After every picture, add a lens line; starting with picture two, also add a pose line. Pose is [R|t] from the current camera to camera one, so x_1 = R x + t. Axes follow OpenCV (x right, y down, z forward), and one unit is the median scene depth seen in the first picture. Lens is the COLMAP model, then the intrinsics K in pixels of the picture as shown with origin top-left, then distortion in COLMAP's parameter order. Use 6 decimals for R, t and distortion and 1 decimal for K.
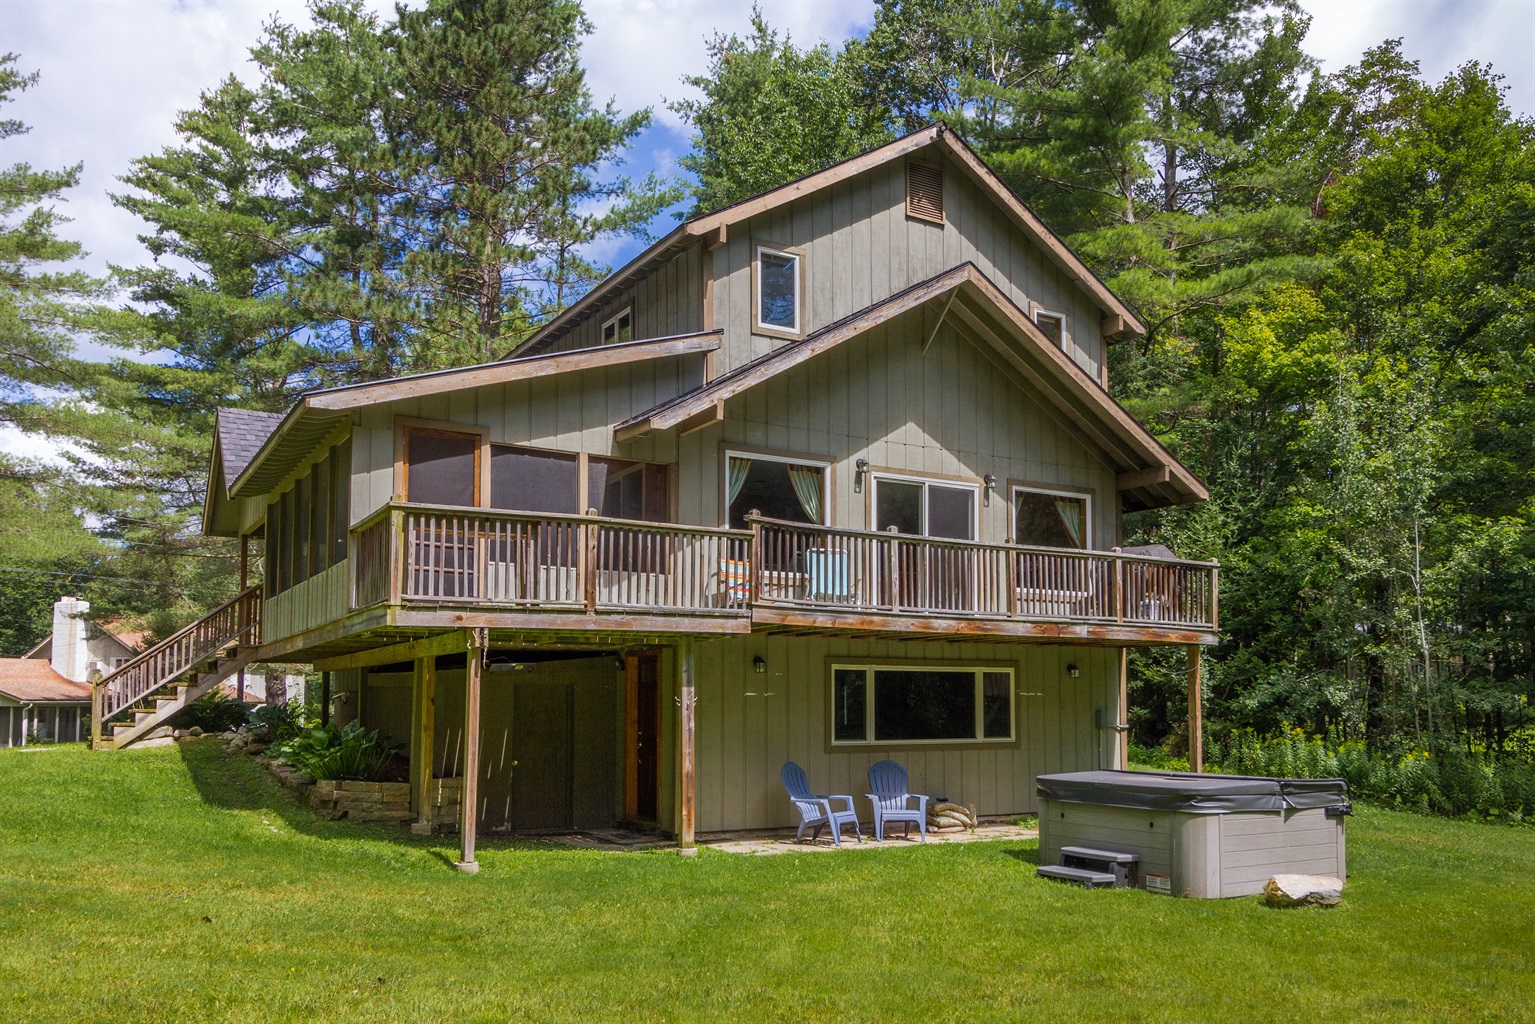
lens RADIAL K [[1305.9, 0, 771.7], [0, 1305.9, 597.2], [0, 0, 1]] dist [0.007091, -0.000415]
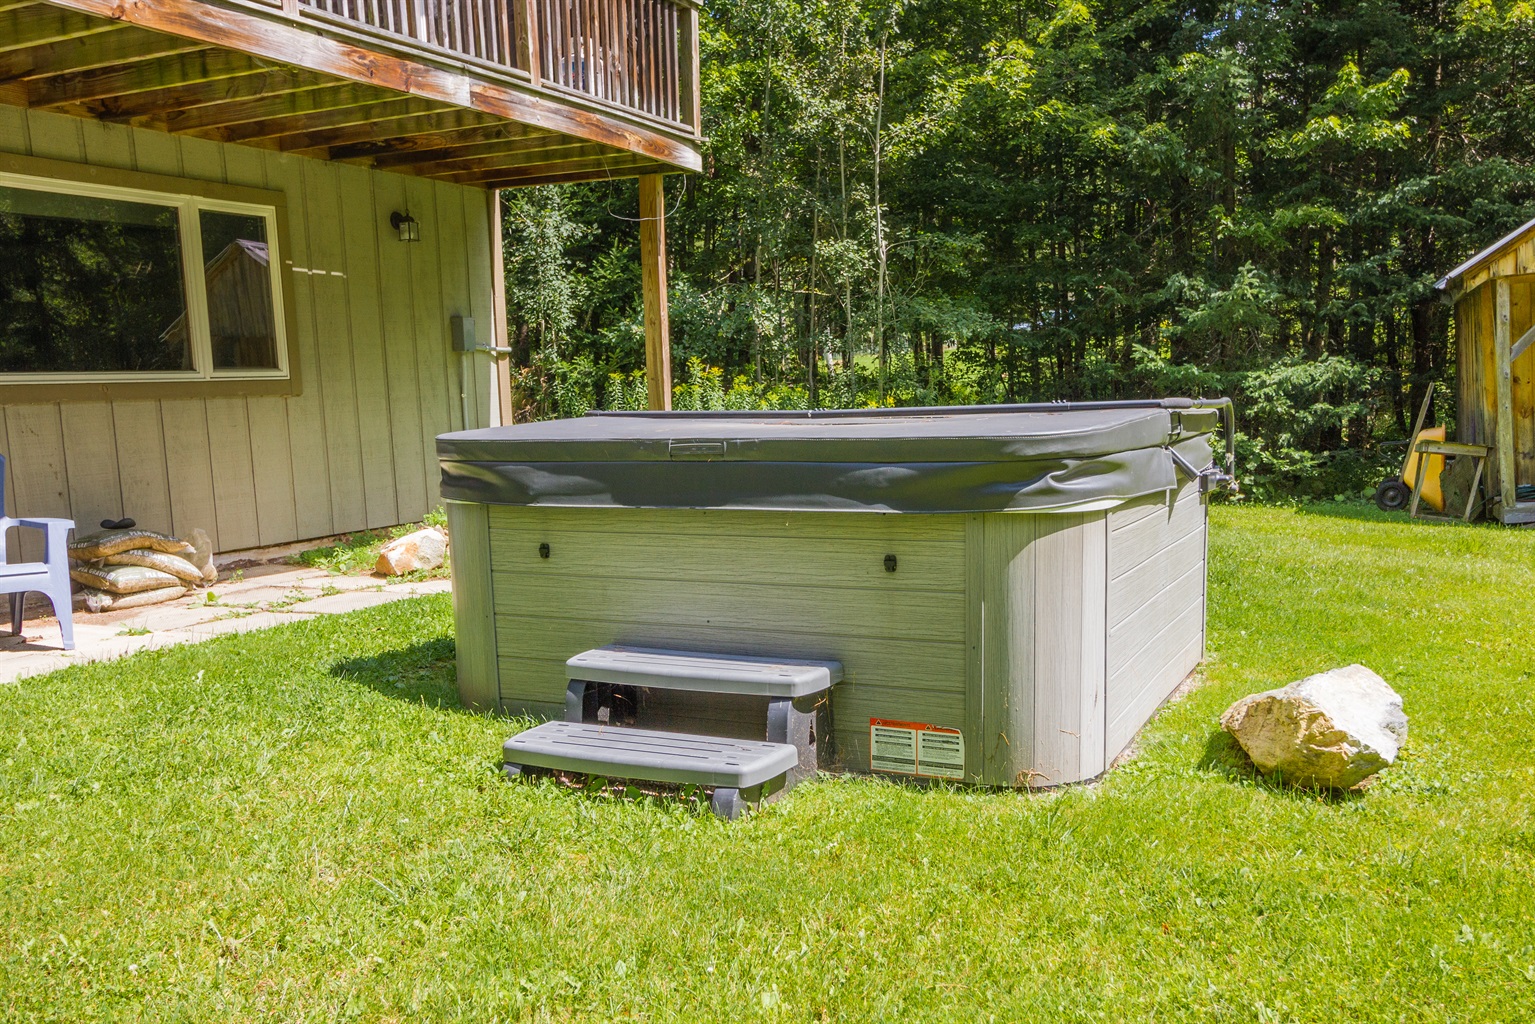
lens RADIAL K [[1305.9, 0, 771.7], [0, 1305.9, 597.2], [0, 0, 1]] dist [0.007091, -0.000415]
pose [[0.828936, -0.109021, 0.548616, 0.076229], [-0.019843, 0.974472, 0.223630, 0.085954], [-0.558991, -0.196262, 0.805612, 0.576787]]
